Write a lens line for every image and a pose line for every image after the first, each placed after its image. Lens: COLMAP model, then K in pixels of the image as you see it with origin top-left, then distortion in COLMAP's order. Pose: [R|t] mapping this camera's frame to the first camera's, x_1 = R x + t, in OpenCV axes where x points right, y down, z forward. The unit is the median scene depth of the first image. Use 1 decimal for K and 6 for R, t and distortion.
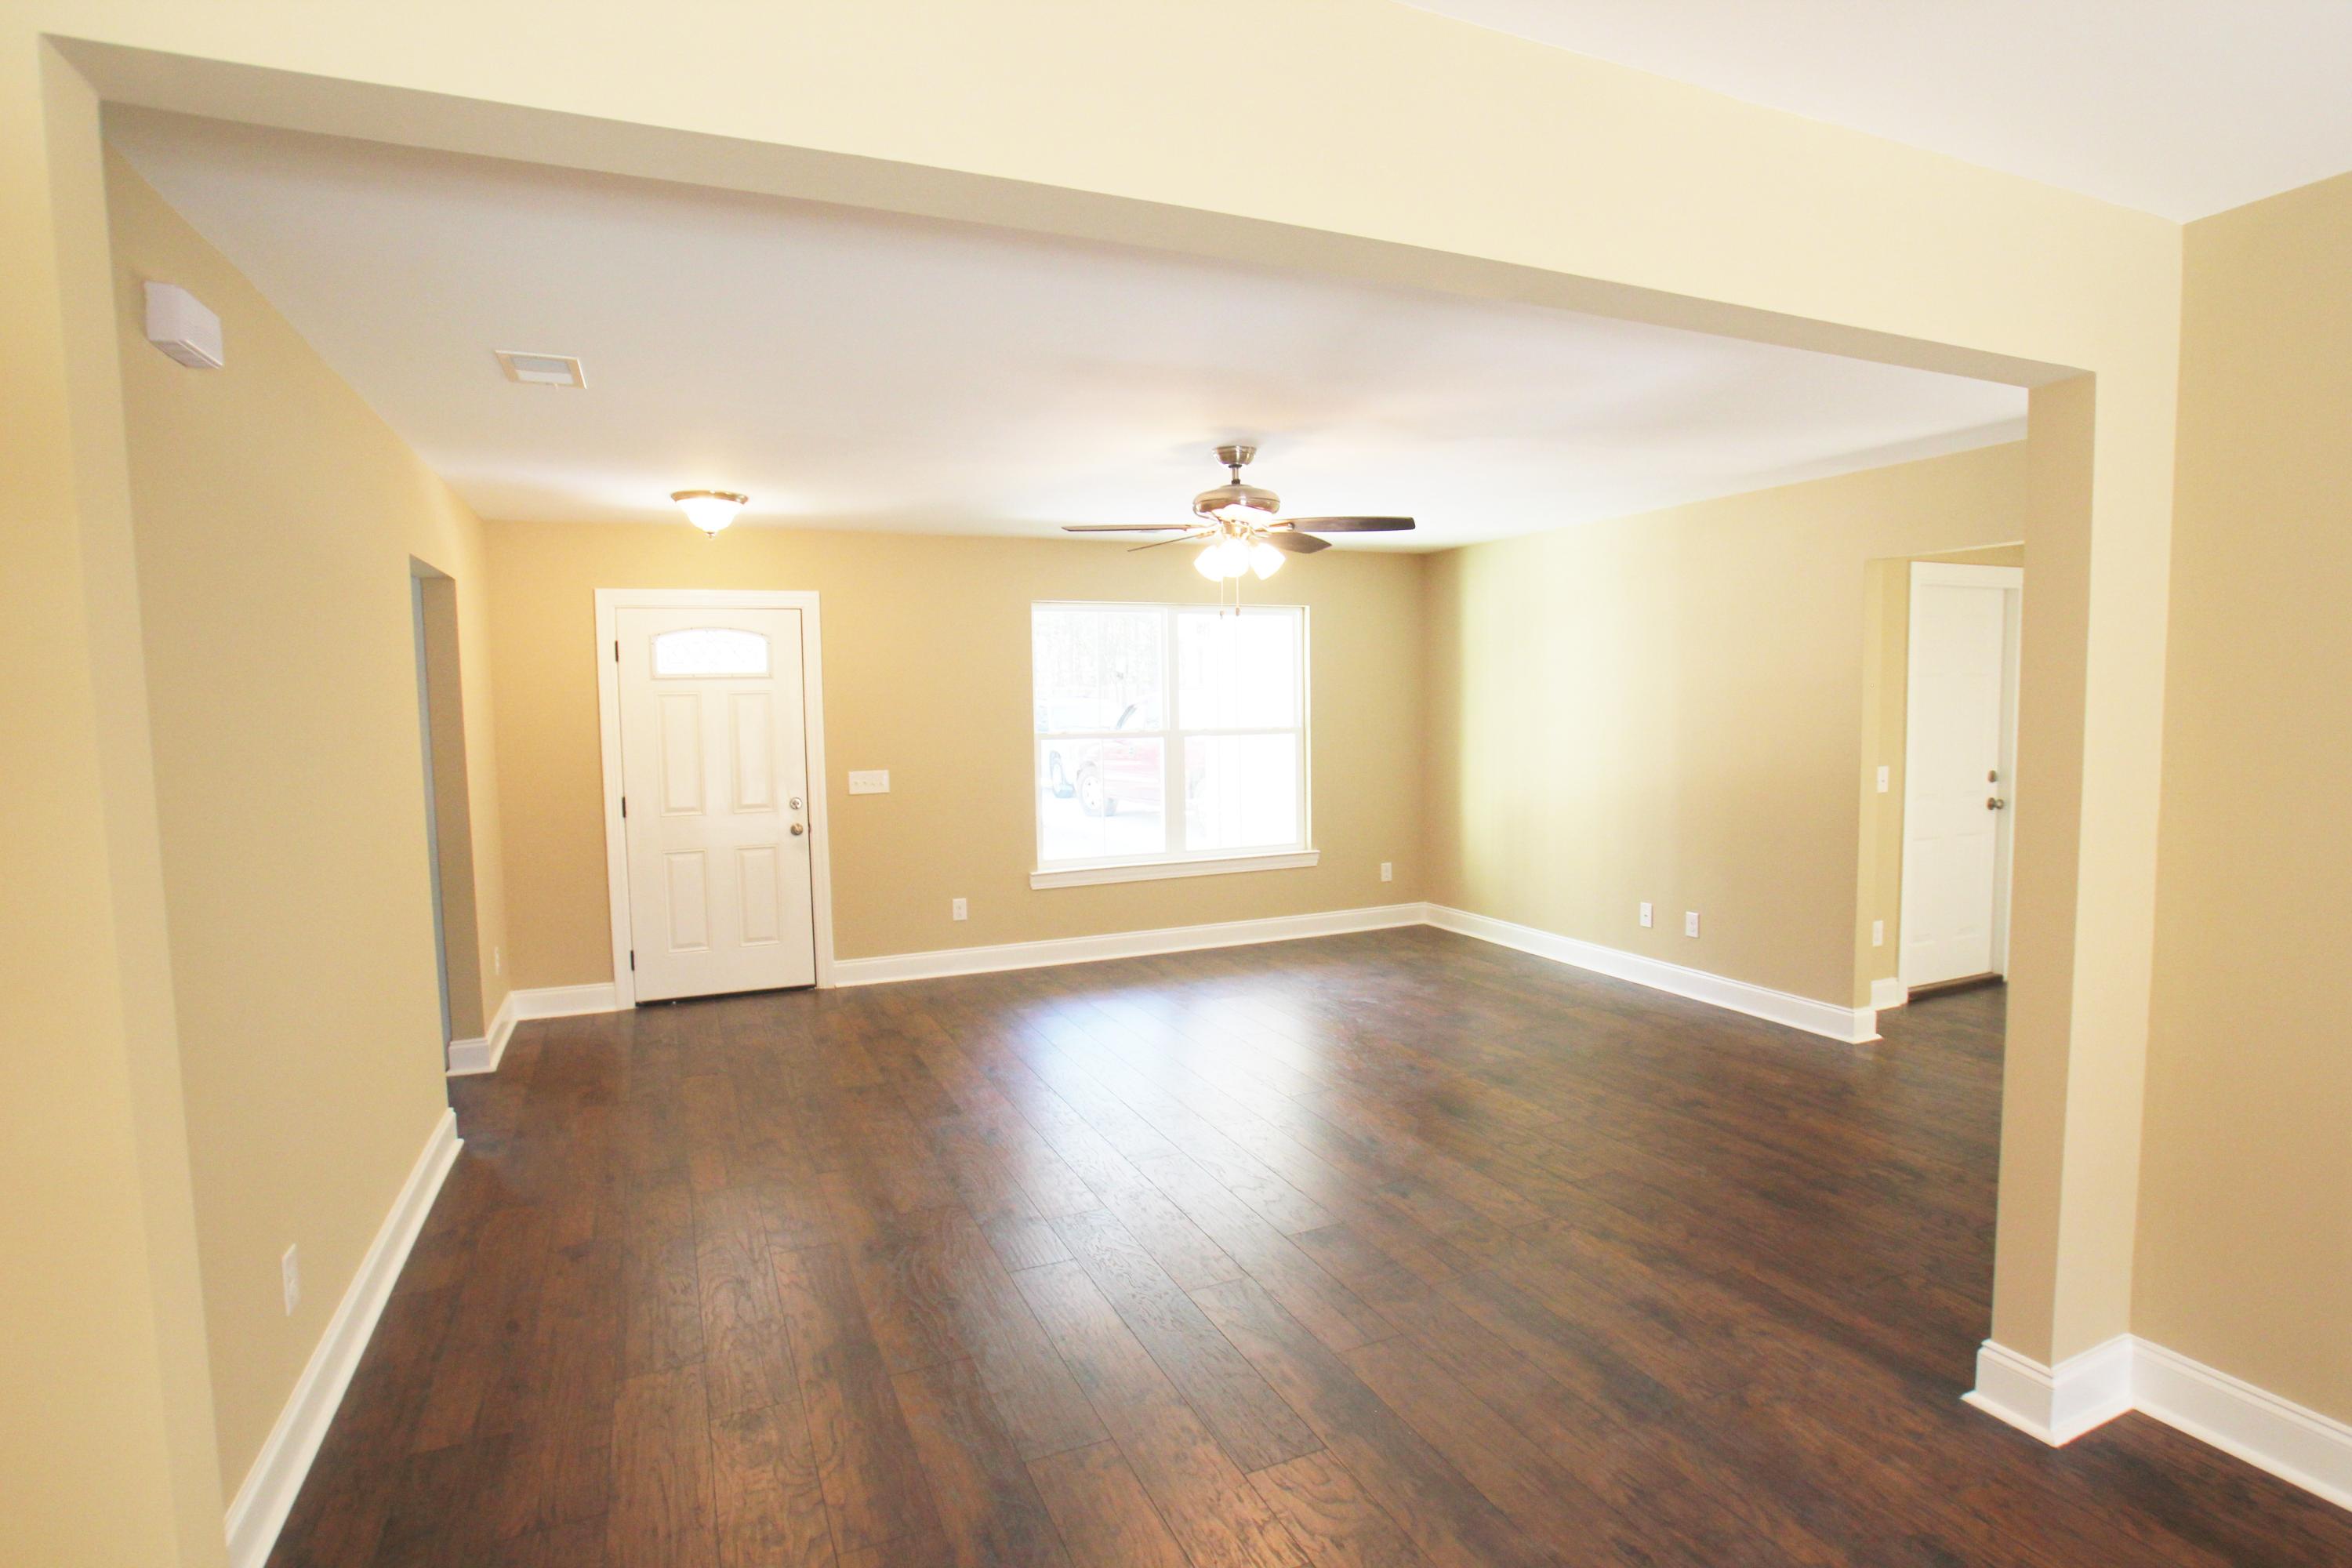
lens RADIAL K [[1167.2, 0, 1176.0], [0, 1167.2, 784.0], [0, 0, 1]] dist [-0.075063, 0.033115]
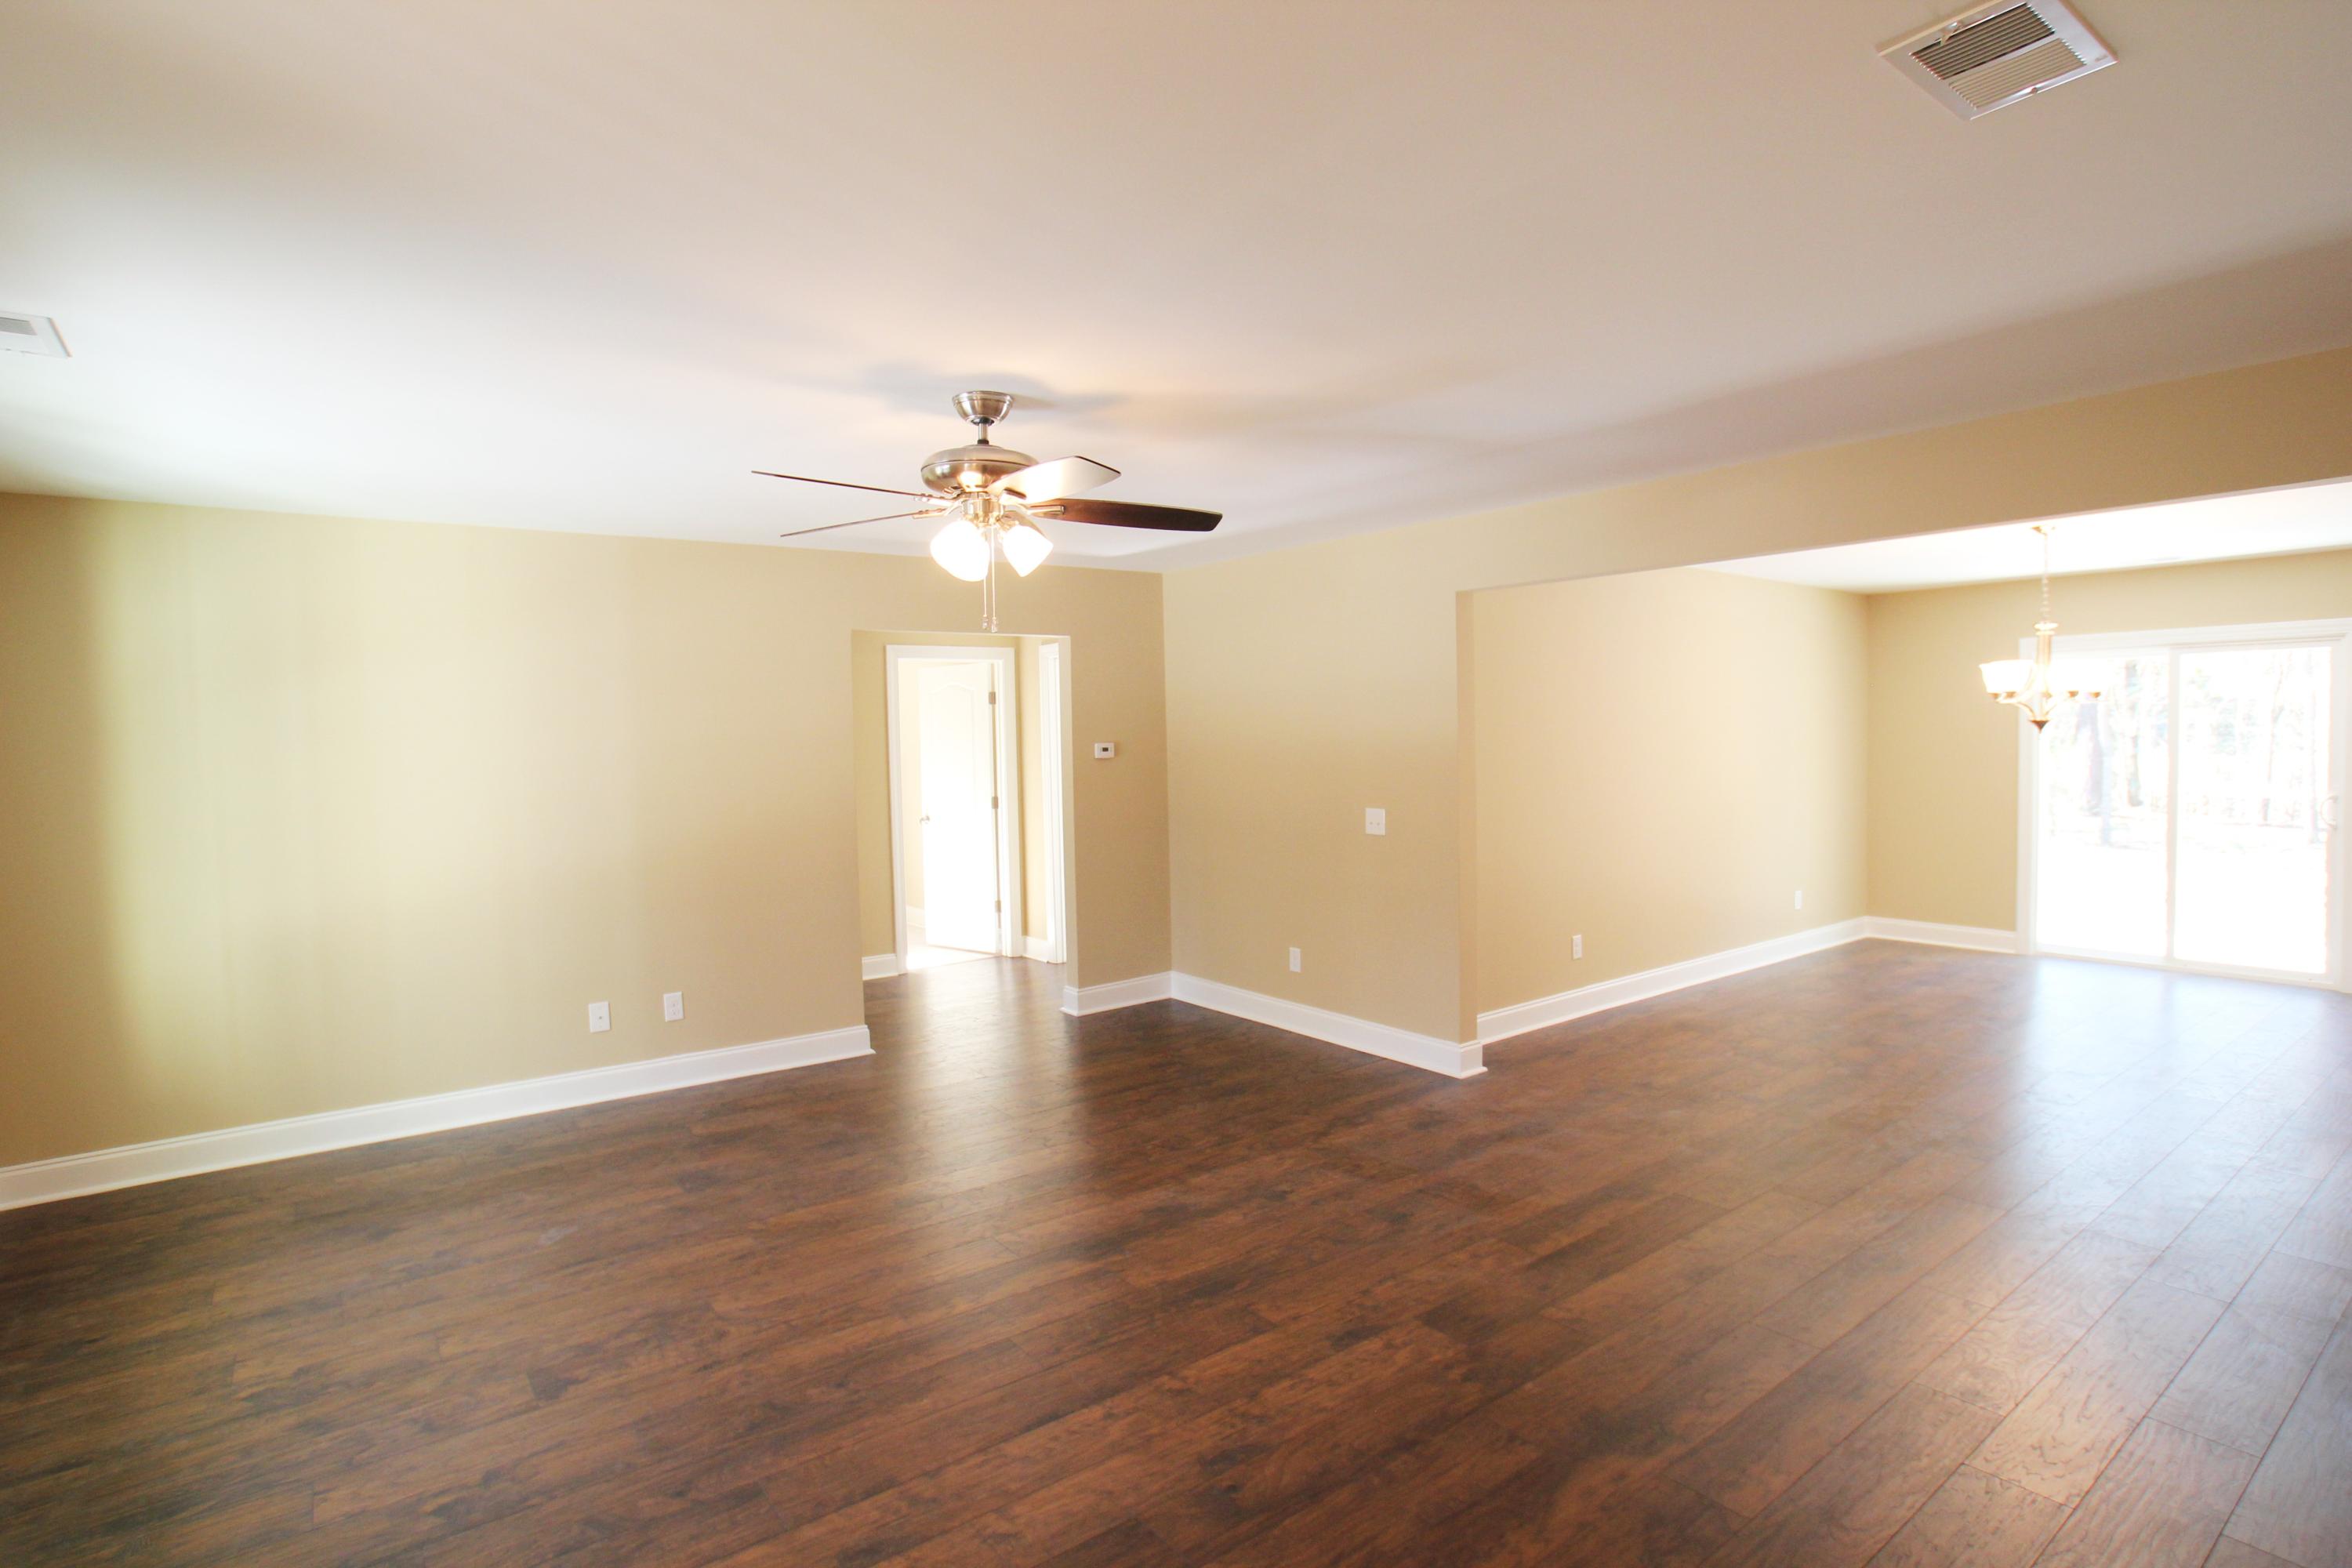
lens RADIAL K [[1167.2, 0, 1176.0], [0, 1167.2, 784.0], [0, 0, 1]] dist [-0.075063, 0.033115]
pose [[-0.231511, -0.015253, 0.972713, -0.552188], [0.090977, 0.995156, 0.037258, -0.052708], [-0.968569, 0.097120, -0.229002, 0.865774]]
